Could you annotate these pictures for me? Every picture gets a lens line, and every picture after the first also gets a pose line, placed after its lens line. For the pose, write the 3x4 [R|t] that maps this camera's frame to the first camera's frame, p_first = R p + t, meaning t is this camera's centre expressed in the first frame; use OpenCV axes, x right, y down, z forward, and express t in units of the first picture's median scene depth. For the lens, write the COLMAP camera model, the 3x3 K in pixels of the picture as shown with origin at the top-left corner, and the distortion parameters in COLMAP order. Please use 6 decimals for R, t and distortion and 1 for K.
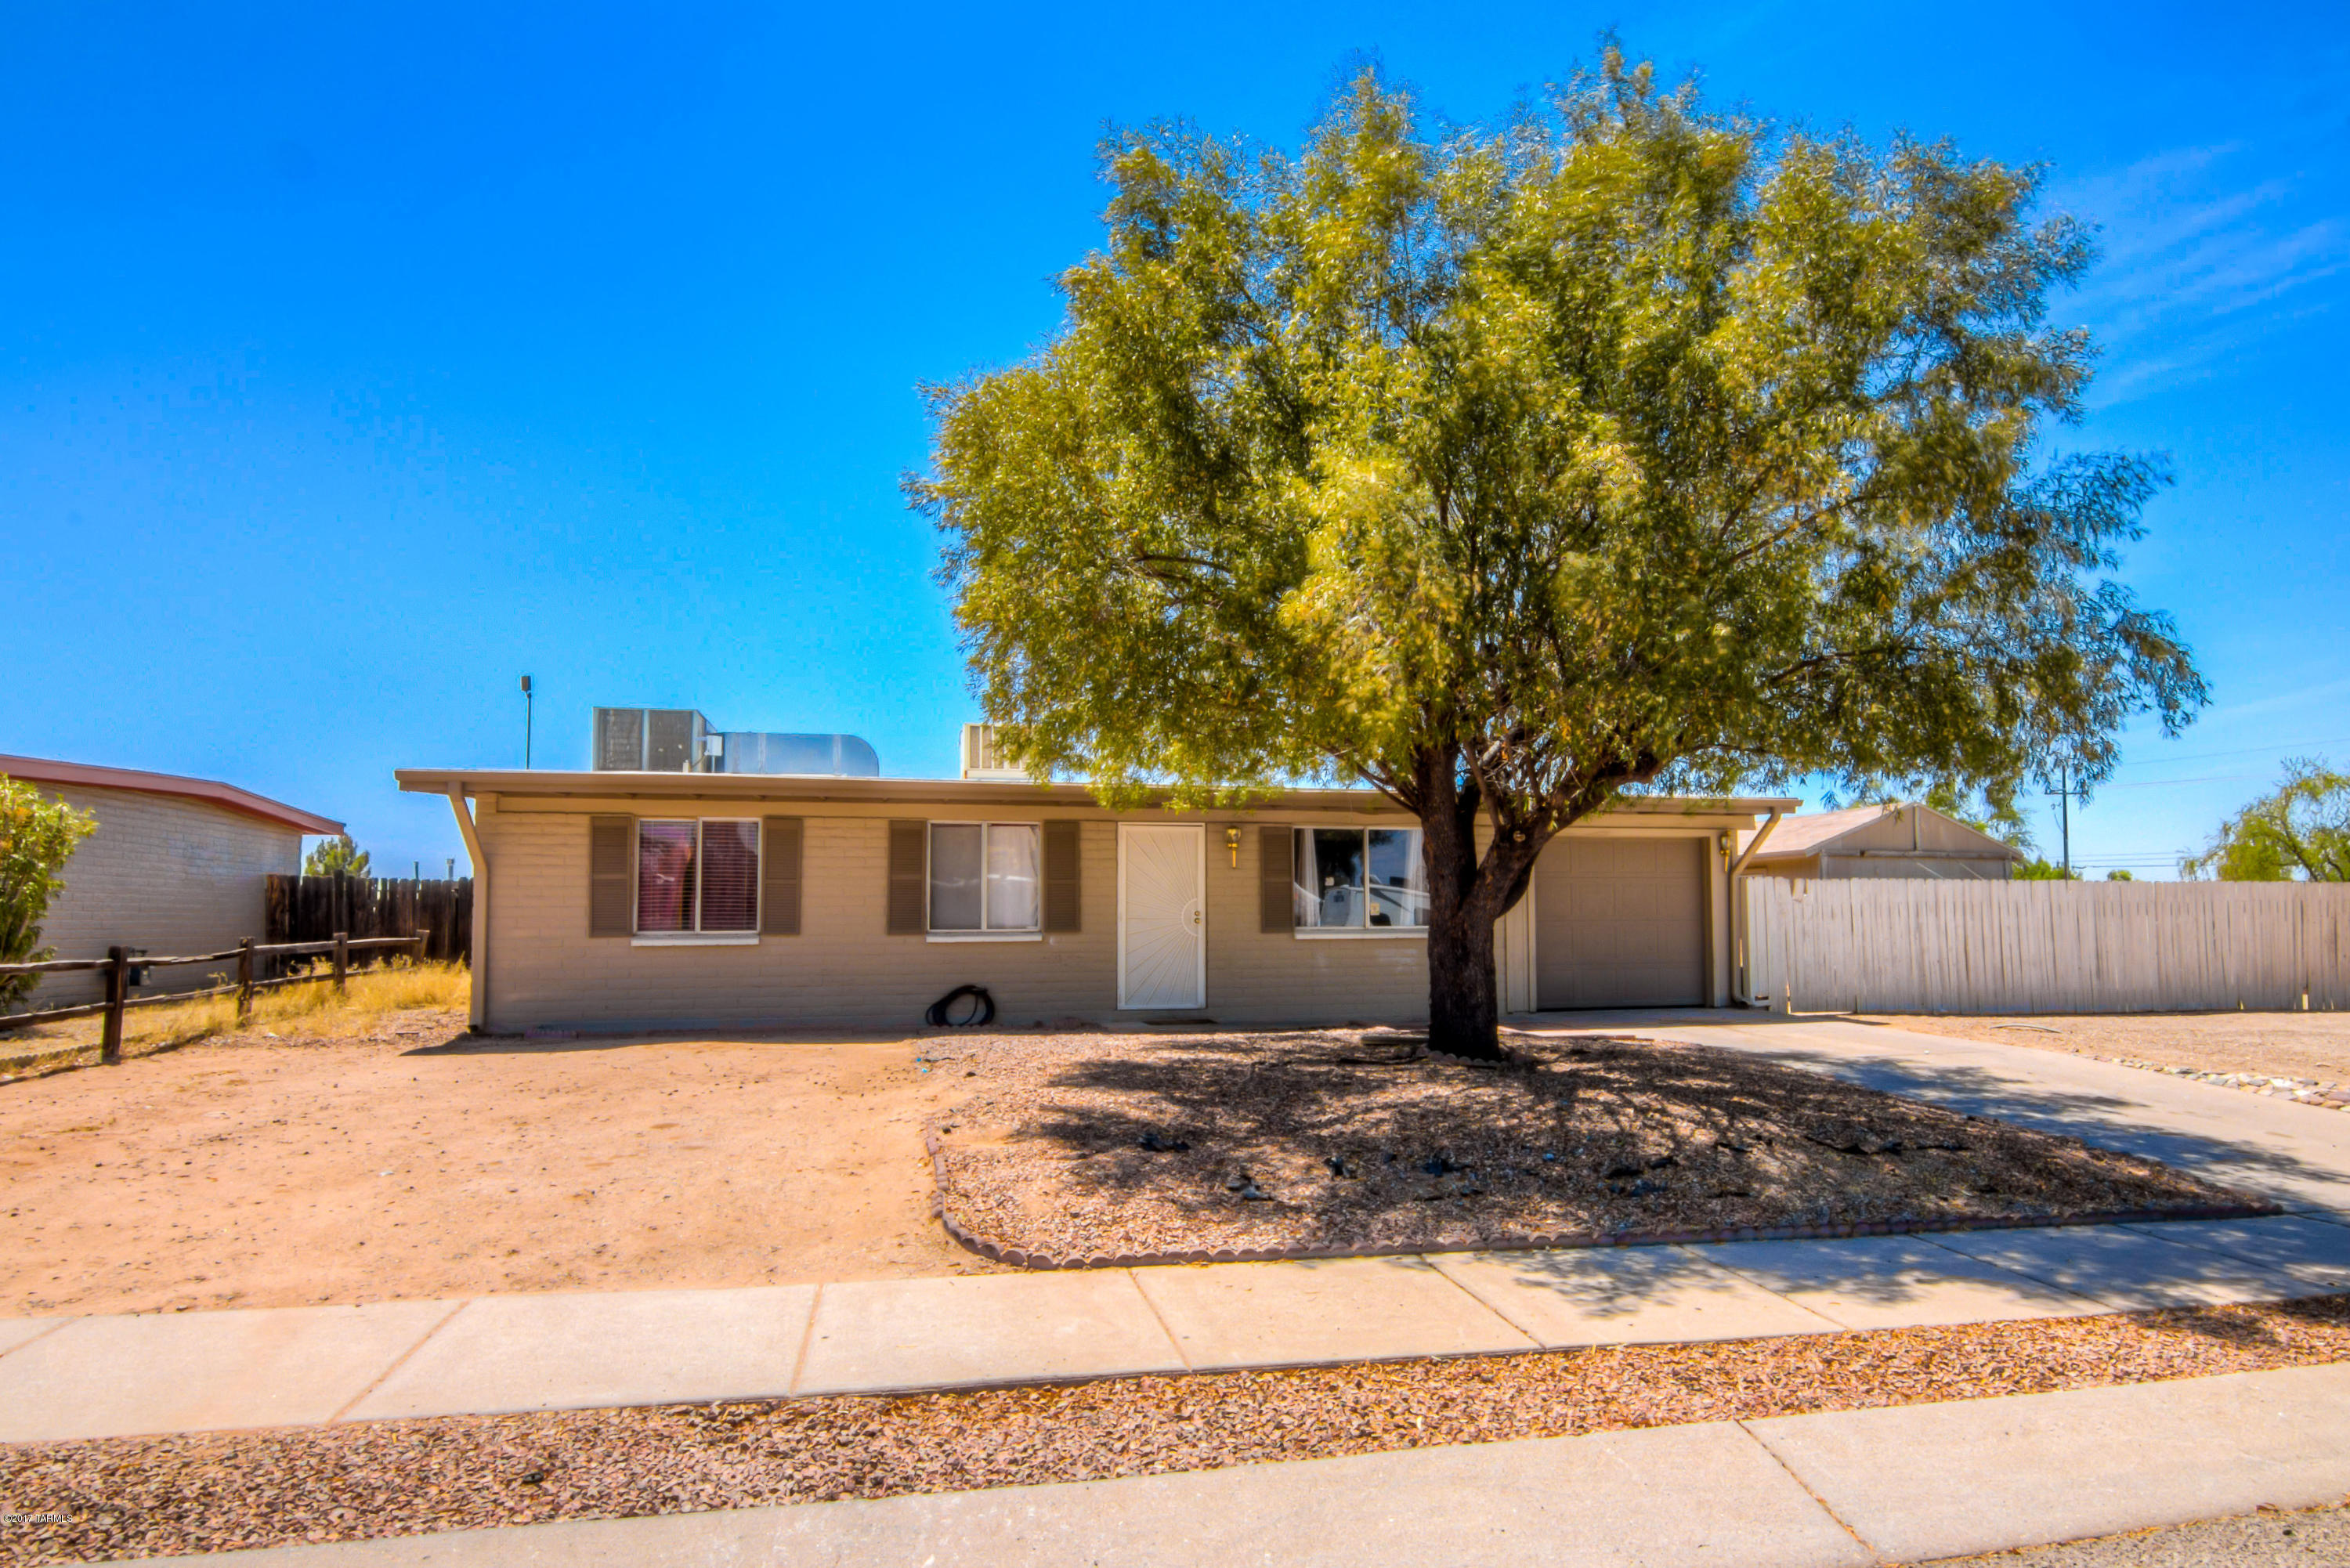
lens RADIAL K [[1258.6, 0, 1175.0], [0, 1258.6, 848.1], [0, 0, 1]] dist [-0.000786, -0.013224]
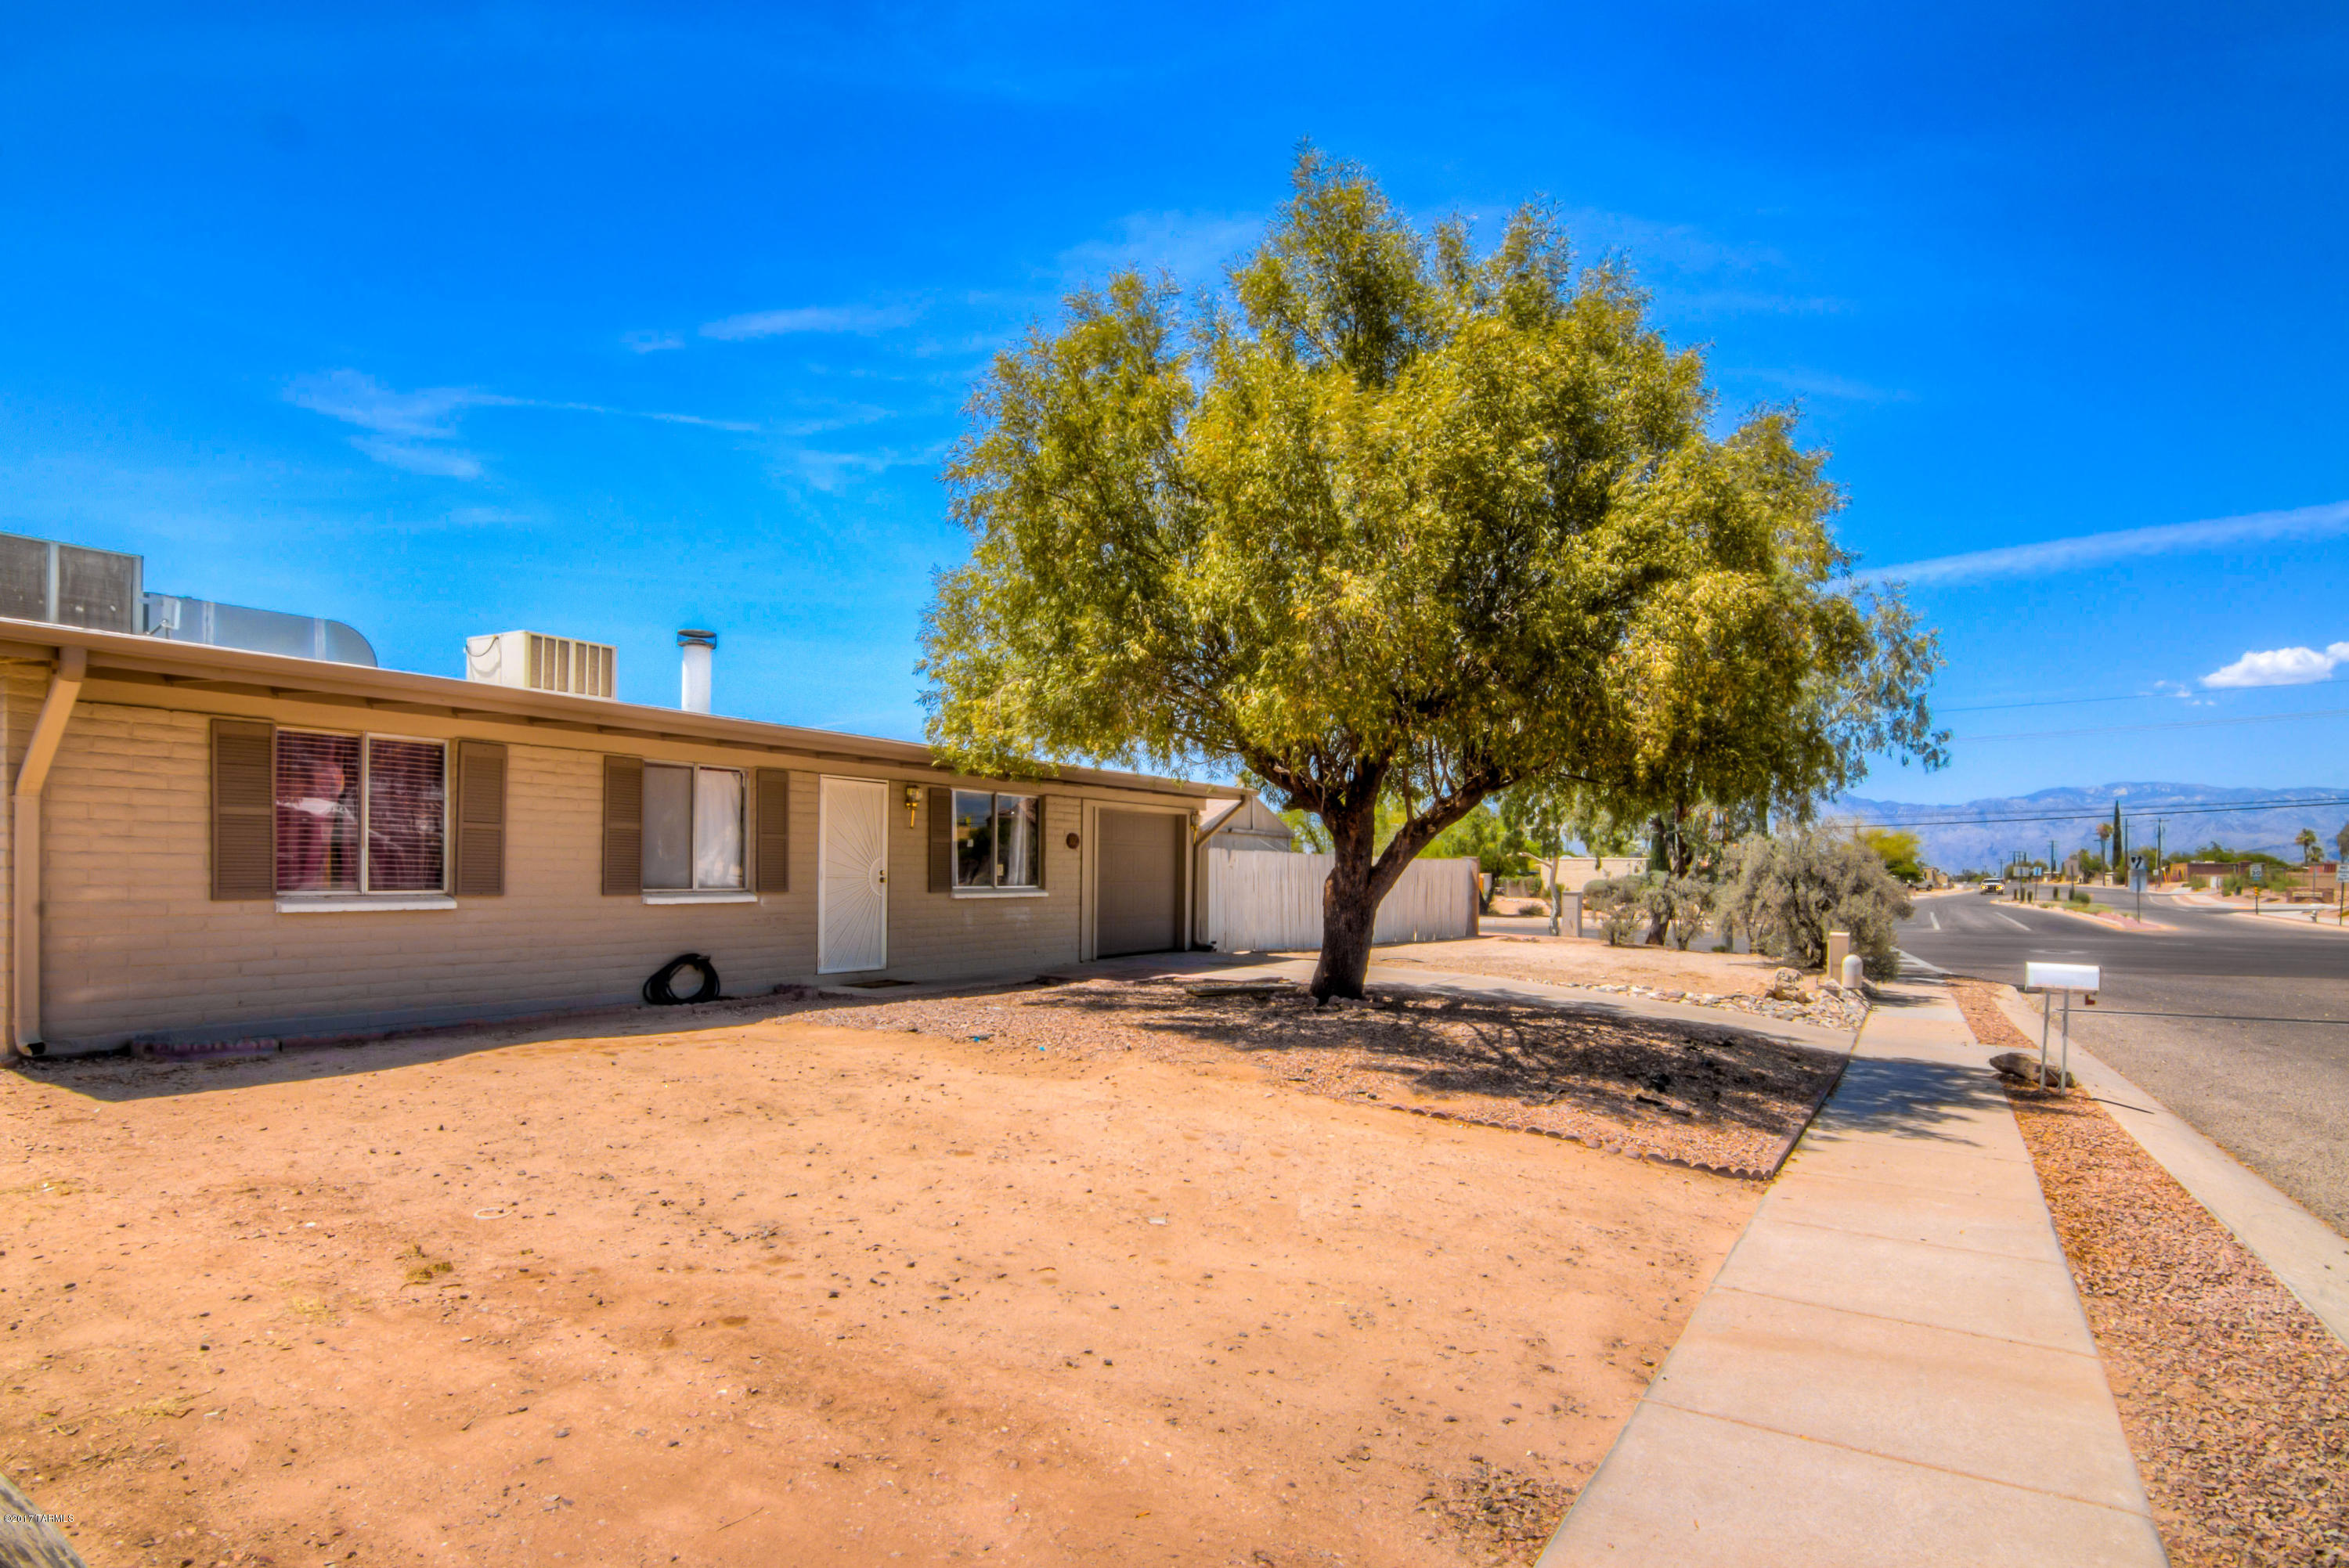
lens RADIAL K [[1206.4, 0, 1115.9], [0, 1206.4, 881.8], [0, 0, 1]] dist [-0.001005, -0.000764]
pose [[0.733311, 0.008020, 0.679846, -0.529632], [-0.058225, 0.996998, 0.051042, 0.000532], [-0.677395, -0.077013, 0.731577, 0.206763]]
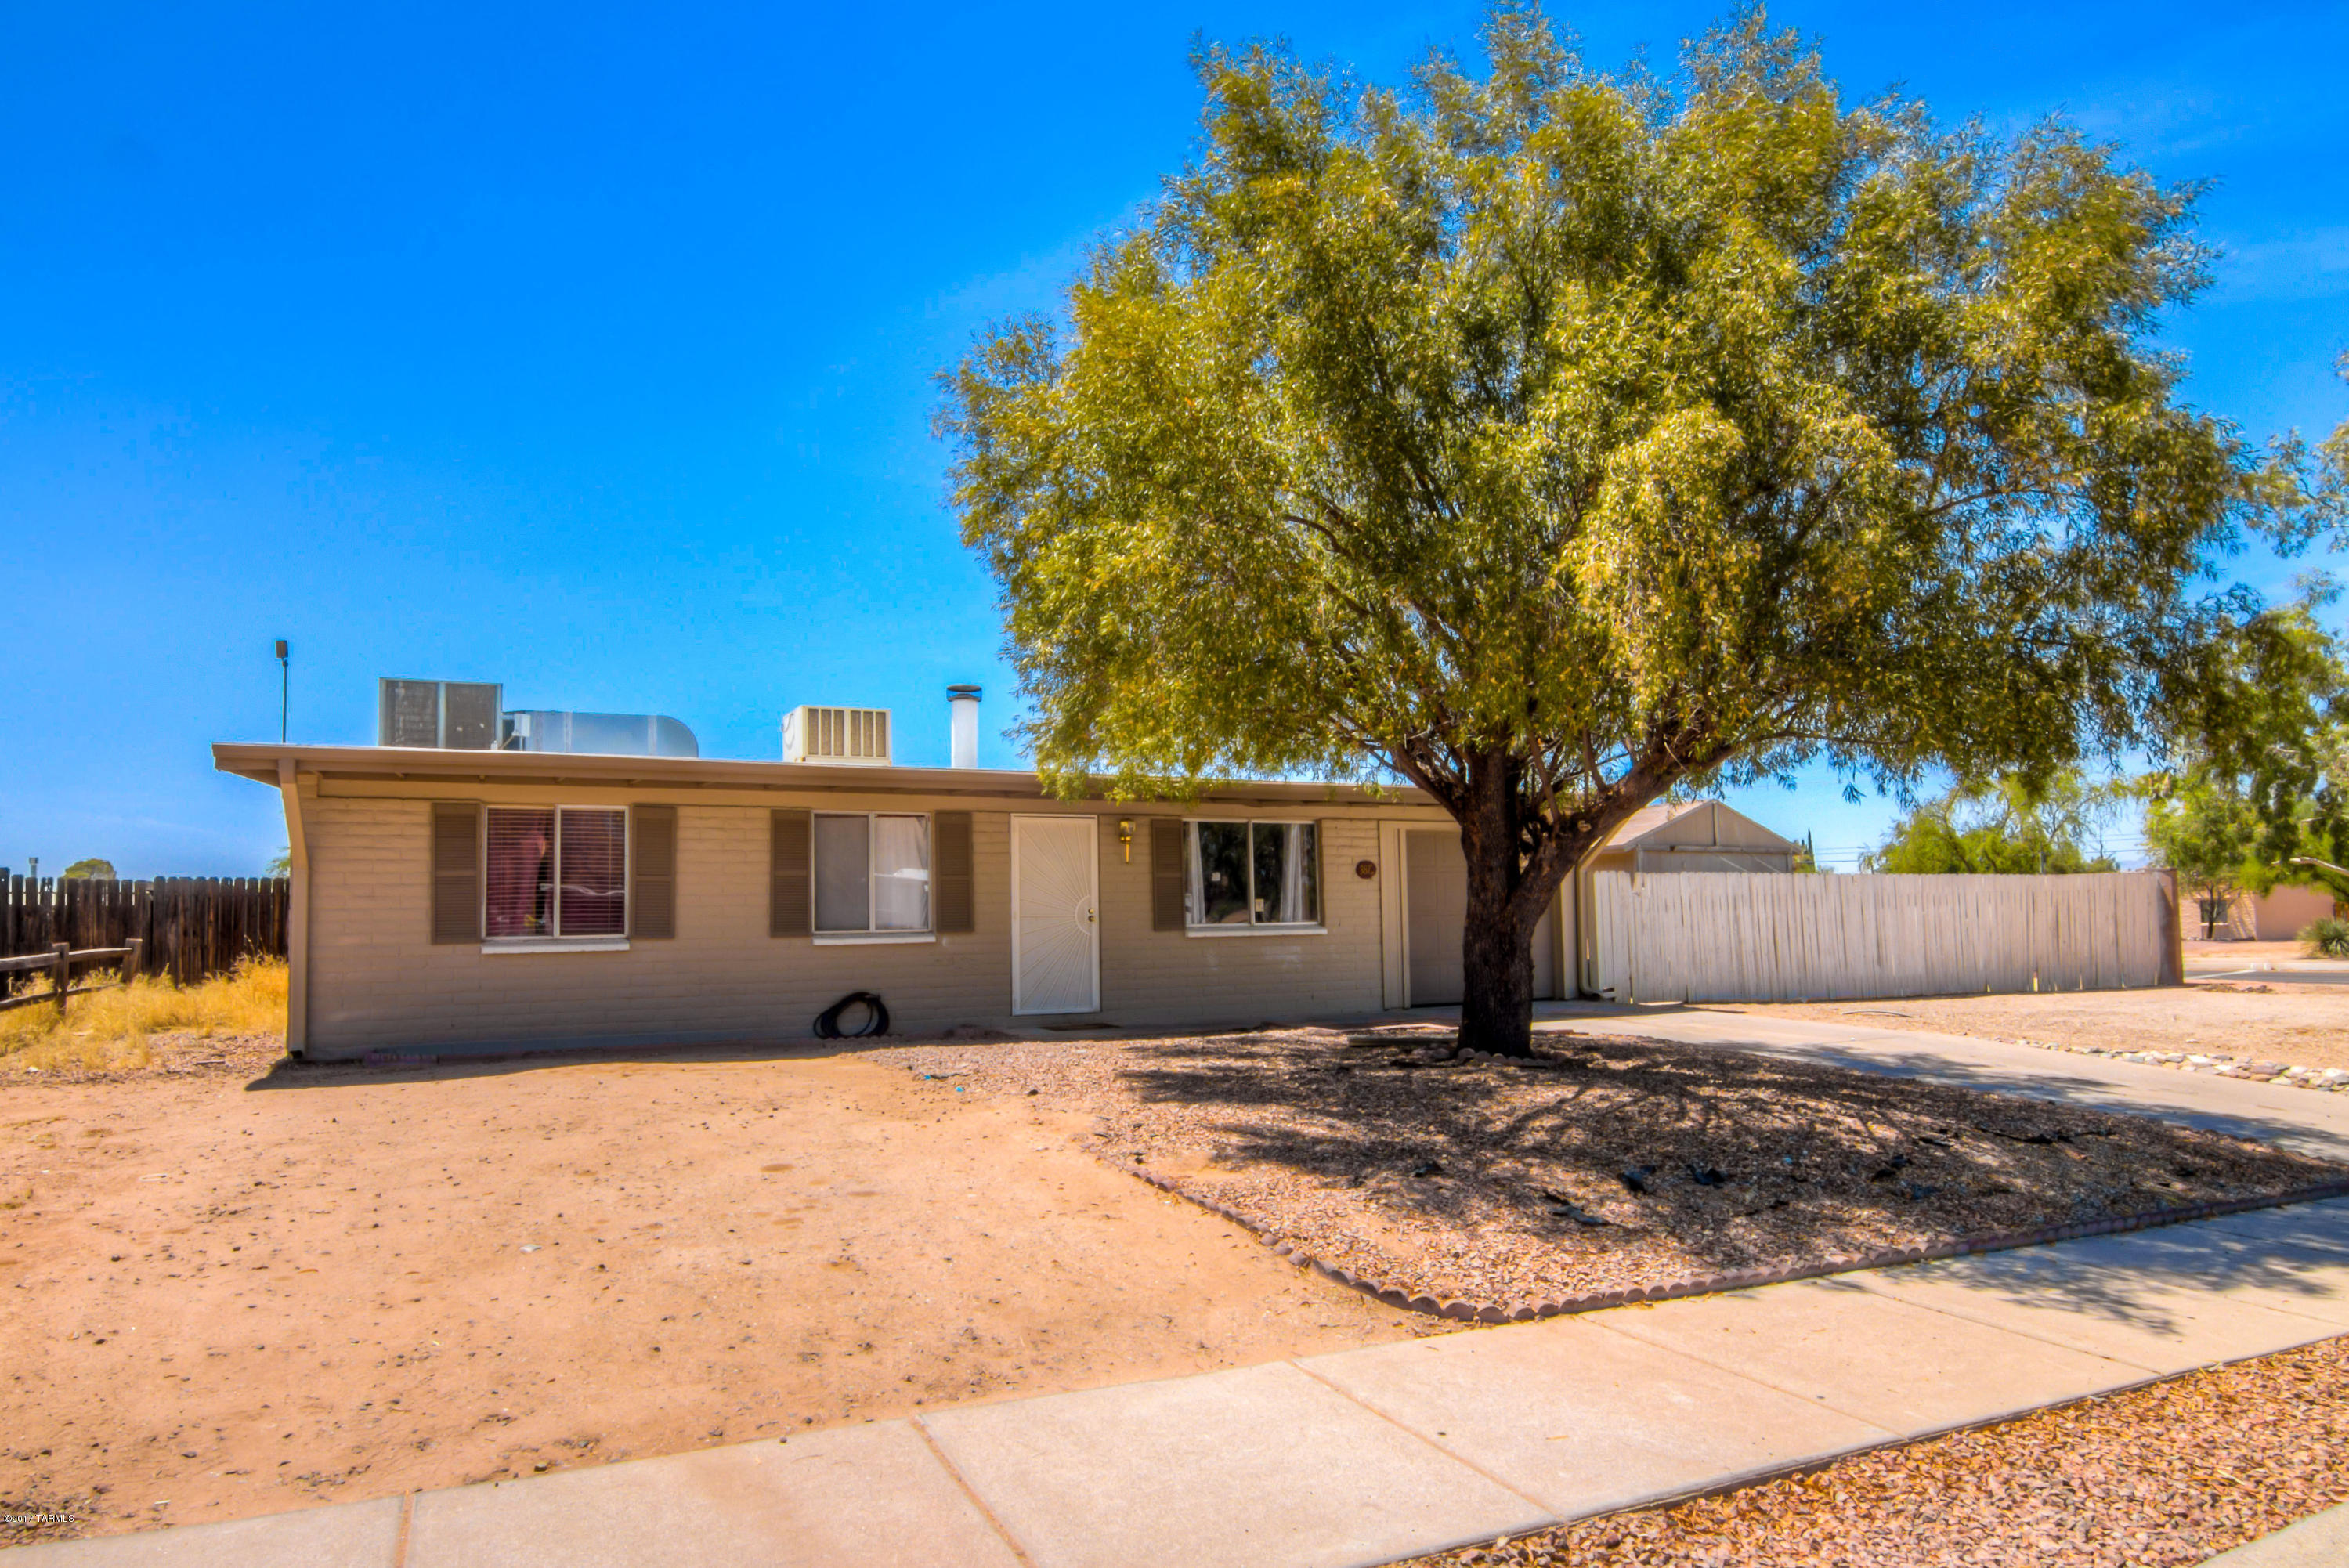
lens RADIAL K [[1273.8, 0, 1038.7], [0, 1273.8, 839.2], [0, 0, 1]] dist [-0.000394, -0.013026]
pose [[0.984621, 0.001819, 0.174693, -0.204184], [-0.000757, 0.999981, -0.006145, 0.004396], [-0.174701, 0.005918, 0.984604, 0.073607]]
